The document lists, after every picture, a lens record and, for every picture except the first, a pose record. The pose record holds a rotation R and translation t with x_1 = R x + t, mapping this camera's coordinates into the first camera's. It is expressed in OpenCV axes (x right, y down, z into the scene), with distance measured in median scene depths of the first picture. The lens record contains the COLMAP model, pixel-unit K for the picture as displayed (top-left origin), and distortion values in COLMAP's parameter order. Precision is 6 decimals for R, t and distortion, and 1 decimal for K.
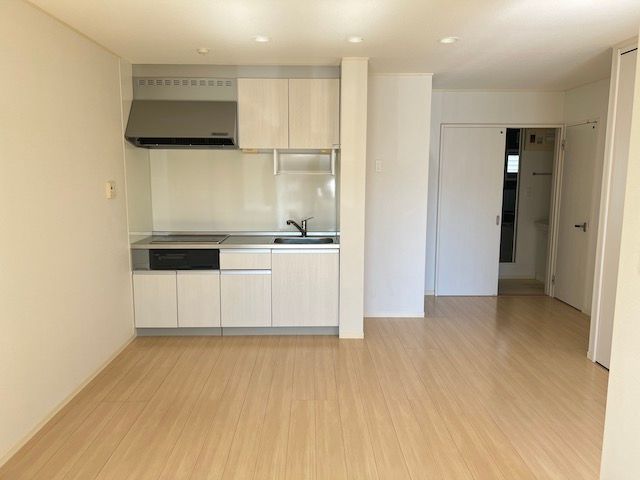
lens RADIAL K [[481.9, 0, 320.0], [0, 481.9, 240.0], [0, 0, 1]] dist [0.001745, -0.005455]
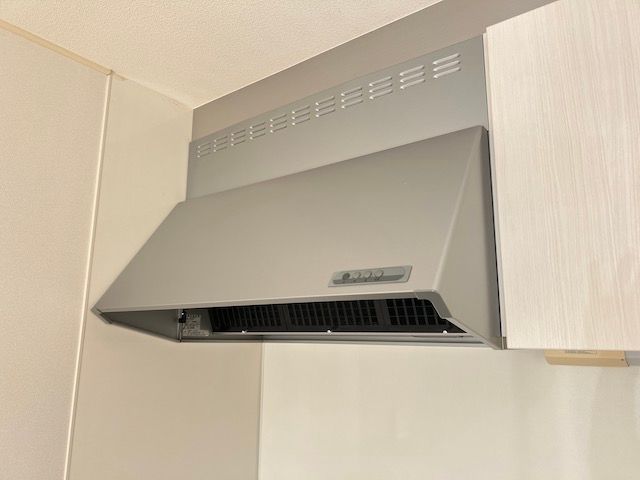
lens RADIAL K [[481.9, 0, 320.0], [0, 481.9, 240.0], [0, 0, 1]] dist [0.001745, -0.005455]
pose [[0.772858, -0.125510, -0.622044, -0.106256], [-0.094556, 0.946525, -0.308462, -0.174497], [0.627495, 0.297215, 0.719662, 0.850672]]
